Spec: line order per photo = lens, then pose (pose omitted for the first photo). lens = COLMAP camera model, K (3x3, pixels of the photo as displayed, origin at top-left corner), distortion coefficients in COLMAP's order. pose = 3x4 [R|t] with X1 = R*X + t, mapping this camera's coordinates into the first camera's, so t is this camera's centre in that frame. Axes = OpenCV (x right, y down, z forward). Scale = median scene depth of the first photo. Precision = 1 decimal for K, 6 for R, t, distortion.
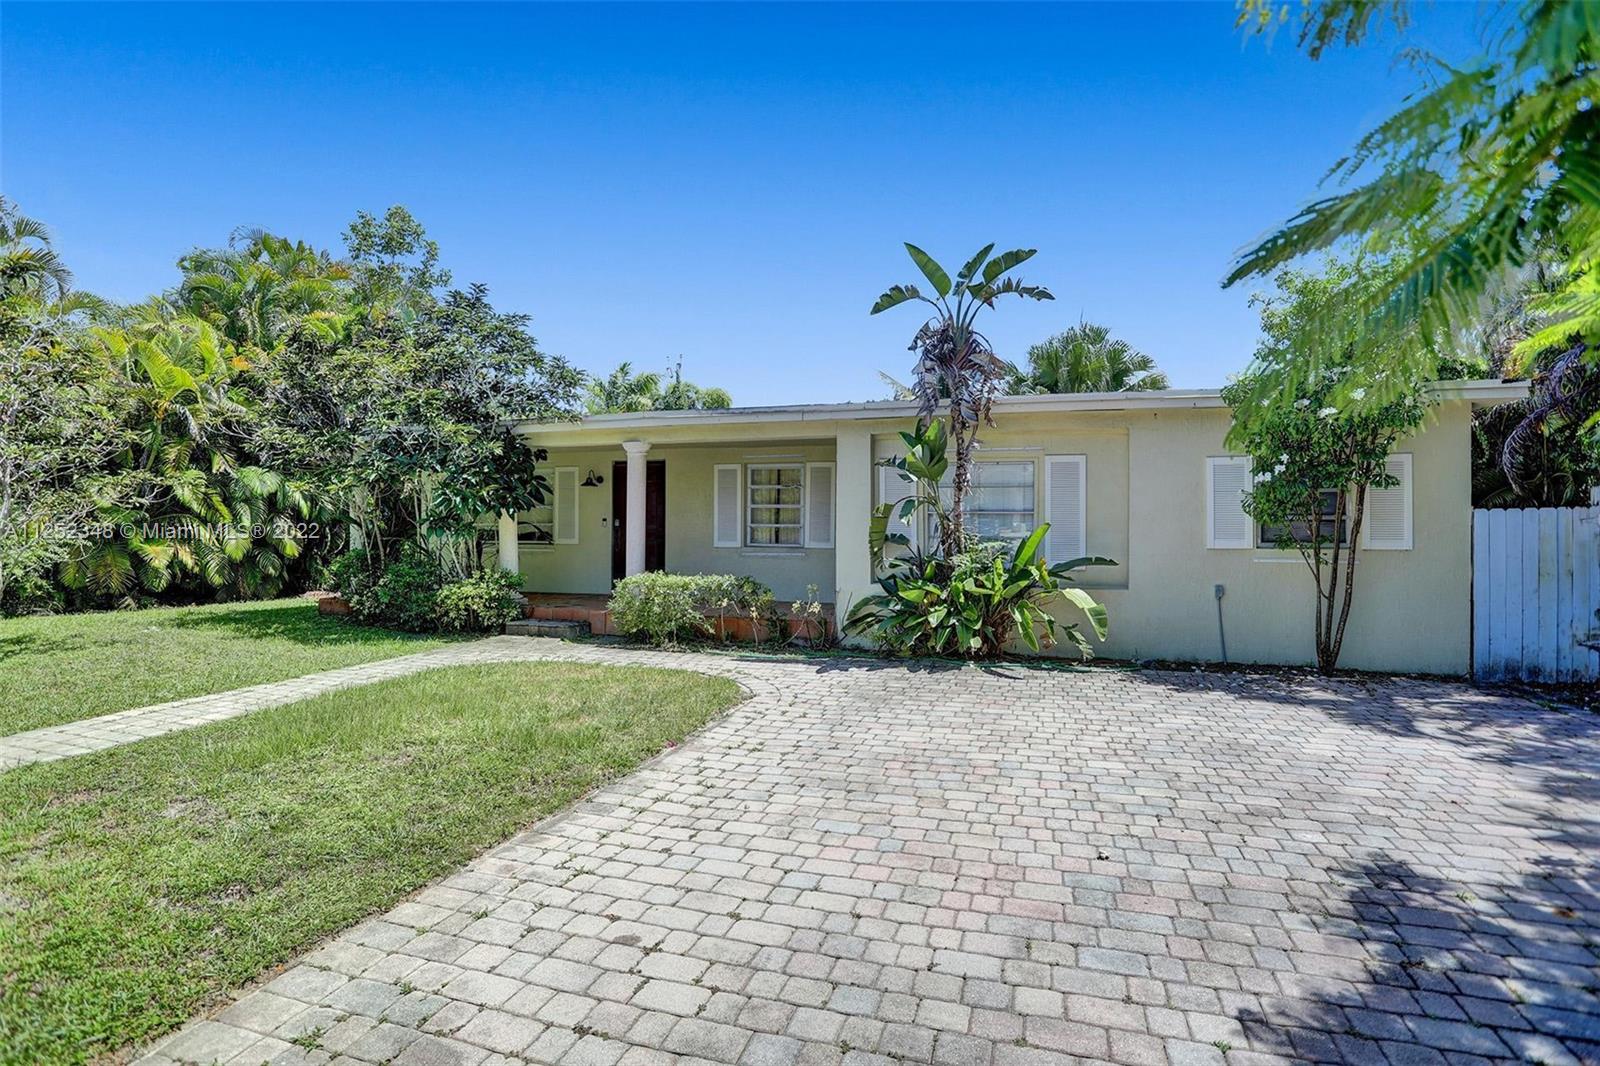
lens RADIAL K [[799.7, 0, 796.6], [0, 799.7, 507.9], [0, 0, 1]] dist [-0.054302, 0.023959]
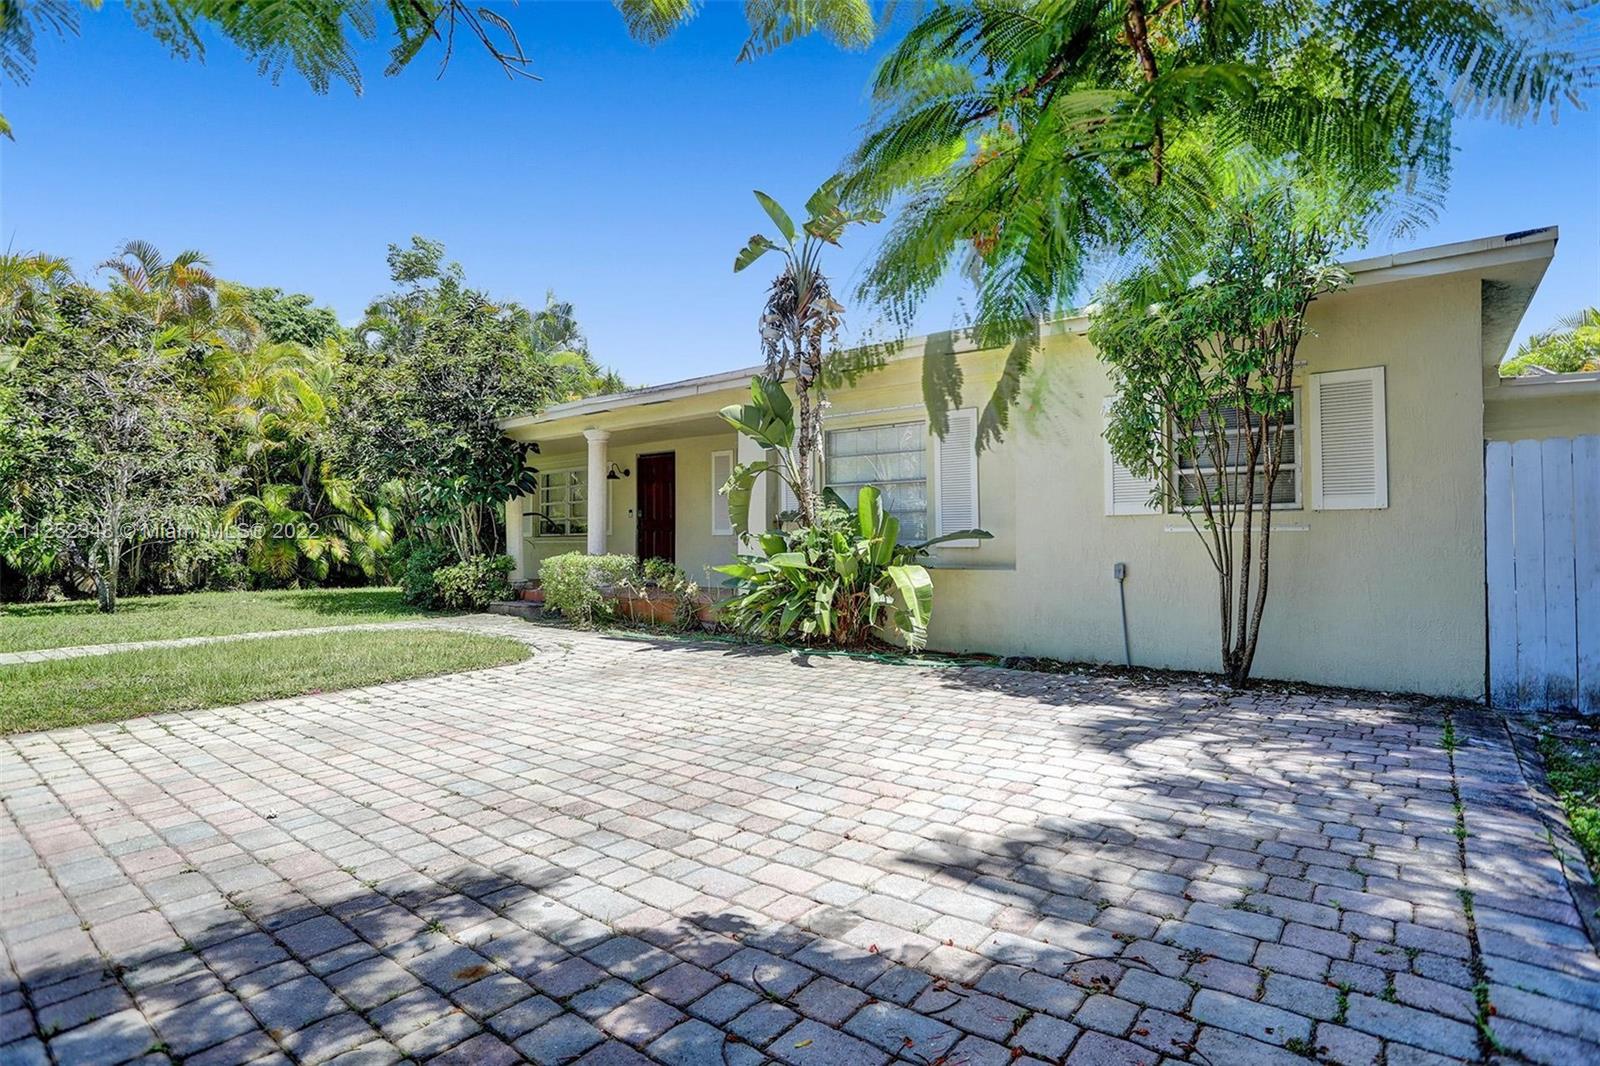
lens RADIAL K [[799.7, 0, 785.5], [0, 799.7, 526.8], [0, 0, 1]] dist [-0.054302, 0.023959]
pose [[0.924188, -0.016790, -0.381568, 0.512952], [0.020035, 0.999789, 0.004533, 0.051643], [0.381411, -0.011834, 0.924330, 0.168308]]
